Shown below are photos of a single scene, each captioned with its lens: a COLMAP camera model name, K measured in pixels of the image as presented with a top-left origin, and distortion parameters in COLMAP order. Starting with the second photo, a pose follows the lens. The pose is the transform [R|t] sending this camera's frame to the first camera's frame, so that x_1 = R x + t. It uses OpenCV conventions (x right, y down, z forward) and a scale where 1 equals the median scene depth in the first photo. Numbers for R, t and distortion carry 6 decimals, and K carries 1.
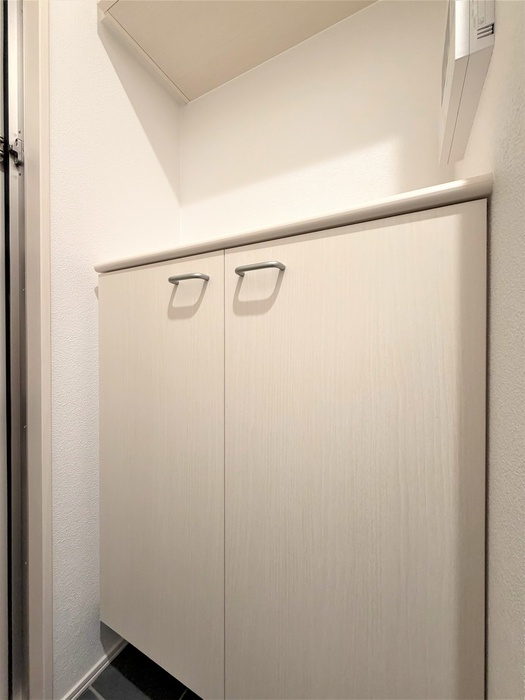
lens RADIAL K [[278.8, 0, 262.3], [0, 278.8, 347.4], [0, 0, 1]] dist [0.000555, 0.000240]
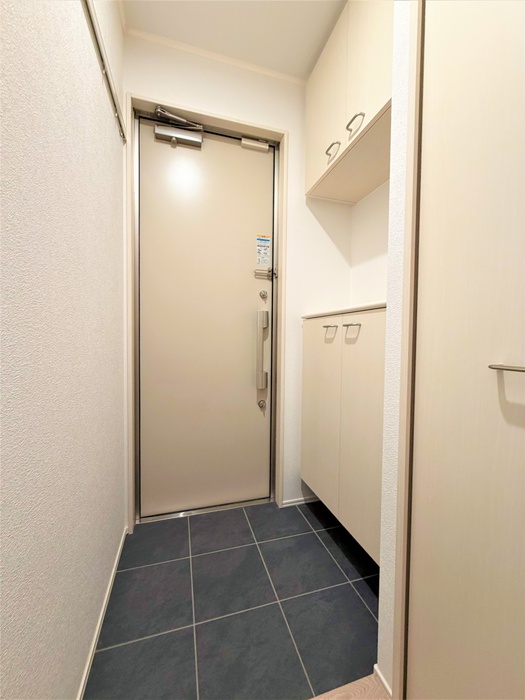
lens RADIAL K [[280.5, 0, 262.6], [0, 280.5, 344.2], [0, 0, 1]] dist [0.001612, 0.000491]
pose [[0.711212, 0.020689, -0.702673, 0.816603], [-0.014882, 0.999786, 0.014374, -0.107058], [0.702820, 0.000235, 0.711368, -0.870866]]
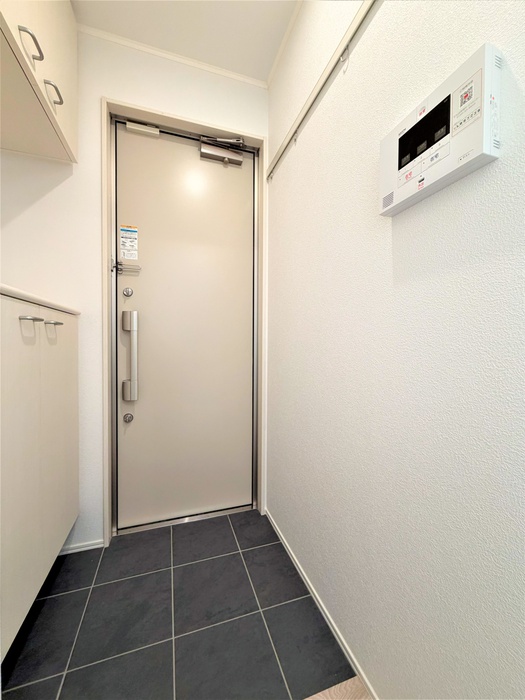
lens RADIAL K [[278.8, 0, 262.3], [0, 278.8, 347.4], [0, 0, 1]] dist [0.000555, 0.000240]
pose [[0.731509, 0.005253, -0.681811, 1.575025], [-0.002683, 0.999985, 0.004827, -0.085097], [0.681826, -0.001702, 0.731512, 0.458774]]
